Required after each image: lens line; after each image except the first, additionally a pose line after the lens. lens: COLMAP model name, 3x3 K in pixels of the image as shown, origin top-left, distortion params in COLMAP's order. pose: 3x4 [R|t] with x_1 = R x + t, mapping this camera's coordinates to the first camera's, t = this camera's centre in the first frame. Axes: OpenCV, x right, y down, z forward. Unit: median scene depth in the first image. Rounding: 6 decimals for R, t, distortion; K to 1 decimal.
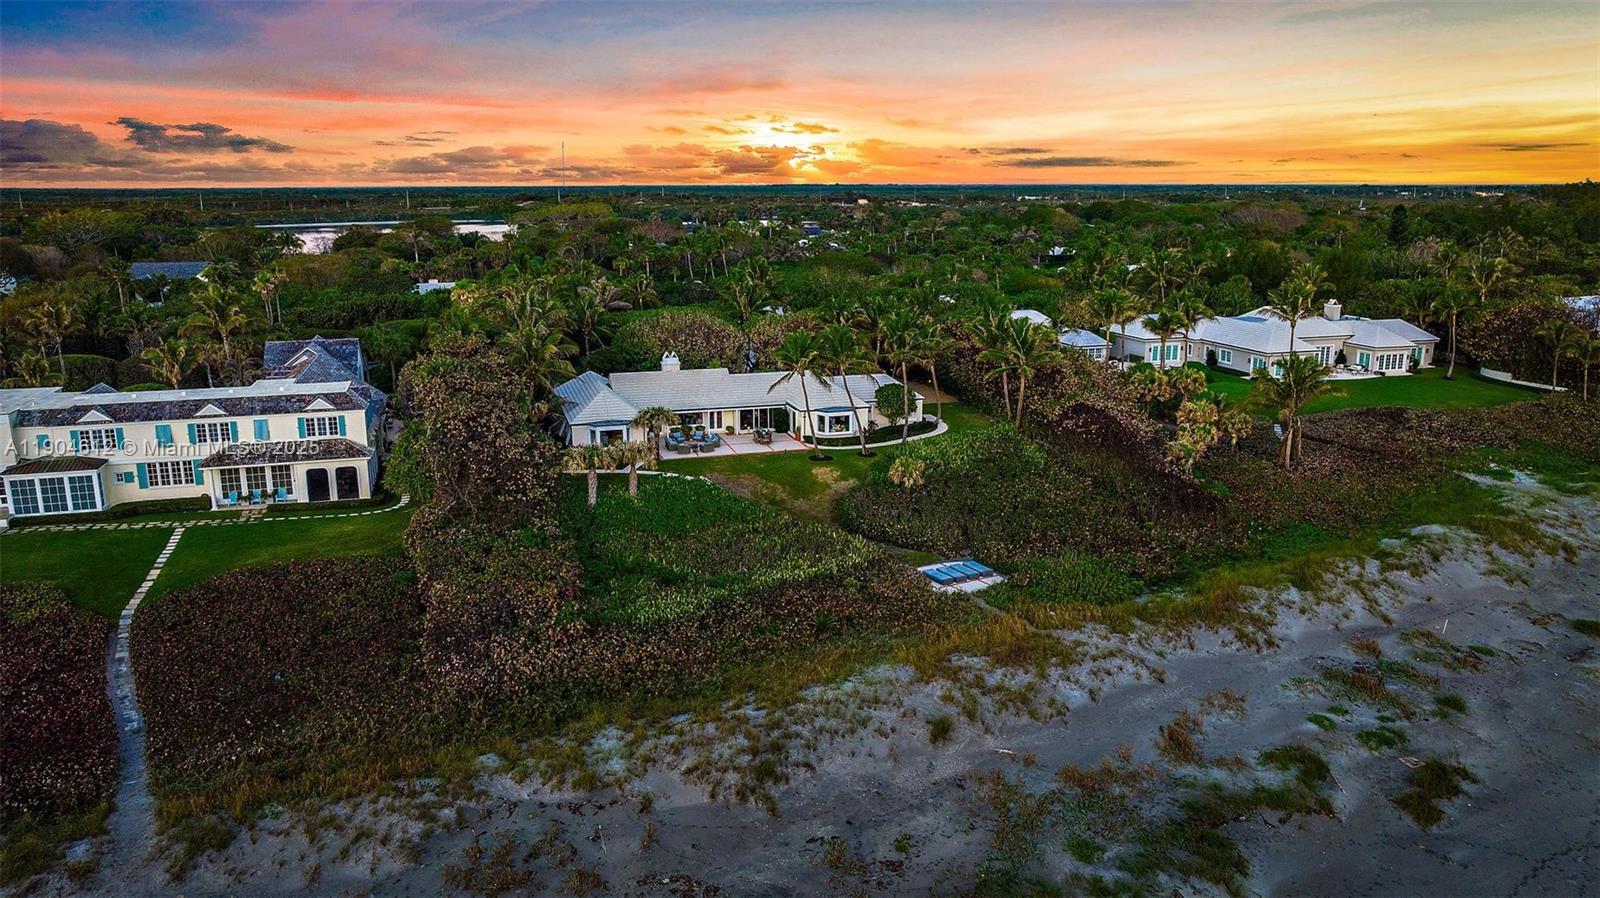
lens RADIAL K [[1124.7, 0, 789.0], [0, 1124.7, 453.7], [0, 0, 1]] dist [-0.024824, 0.003943]
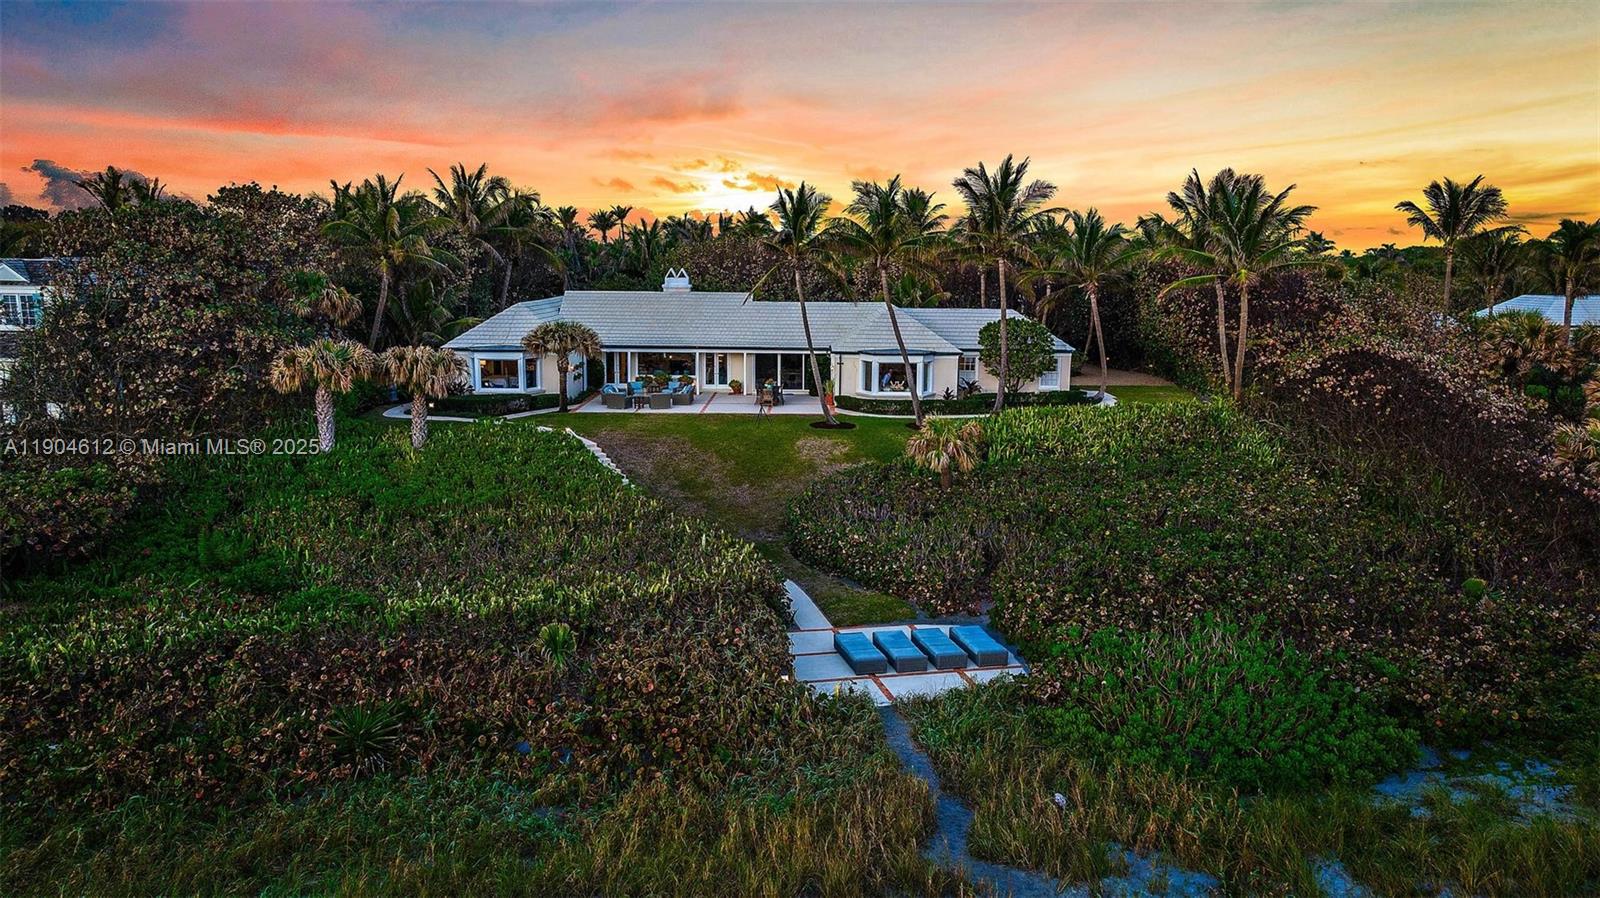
lens RADIAL K [[1124.7, 0, 789.0], [0, 1124.7, 453.7], [0, 0, 1]] dist [-0.024824, 0.003943]
pose [[0.952451, 0.060735, -0.298579, 0.168739], [-0.079173, 0.995604, -0.050041, 0.045949], [0.294227, 0.071301, 0.953072, 0.456264]]
